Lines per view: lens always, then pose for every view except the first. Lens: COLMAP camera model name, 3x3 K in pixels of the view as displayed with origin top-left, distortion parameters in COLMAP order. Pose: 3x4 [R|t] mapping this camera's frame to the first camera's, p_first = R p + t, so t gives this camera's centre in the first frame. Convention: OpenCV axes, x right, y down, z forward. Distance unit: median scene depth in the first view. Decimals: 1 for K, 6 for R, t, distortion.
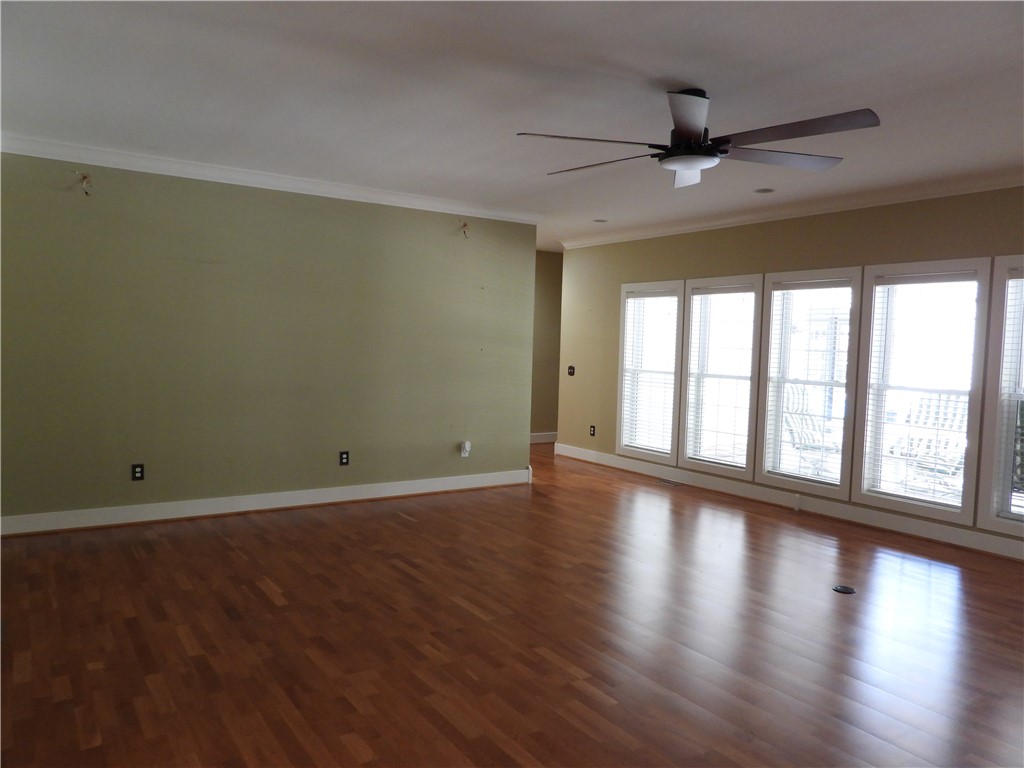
lens RADIAL K [[735.7, 0, 511.0], [0, 735.7, 382.6], [0, 0, 1]] dist [-0.021581, 0.012438]
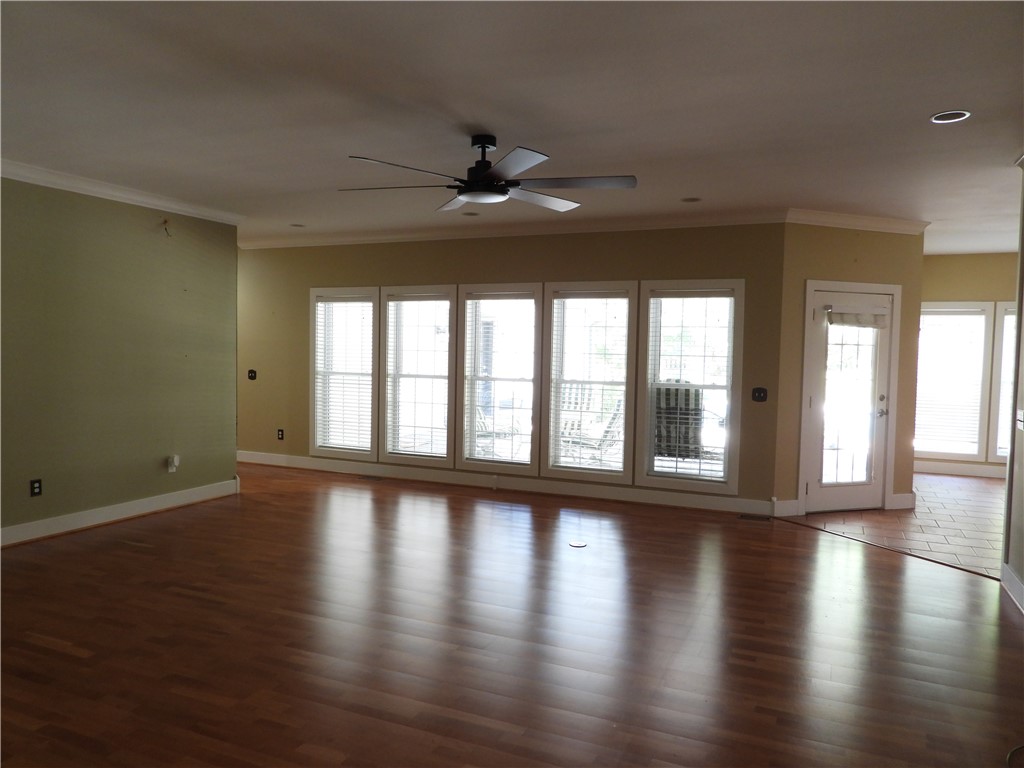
lens RADIAL K [[735.7, 0, 508.0], [0, 735.7, 388.6], [0, 0, 1]] dist [-0.021581, 0.012438]
pose [[0.849212, -0.042034, 0.526377, -0.189875], [0.034690, 0.999114, 0.023819, -0.012120], [-0.526912, -0.001967, 0.849918, -0.006495]]
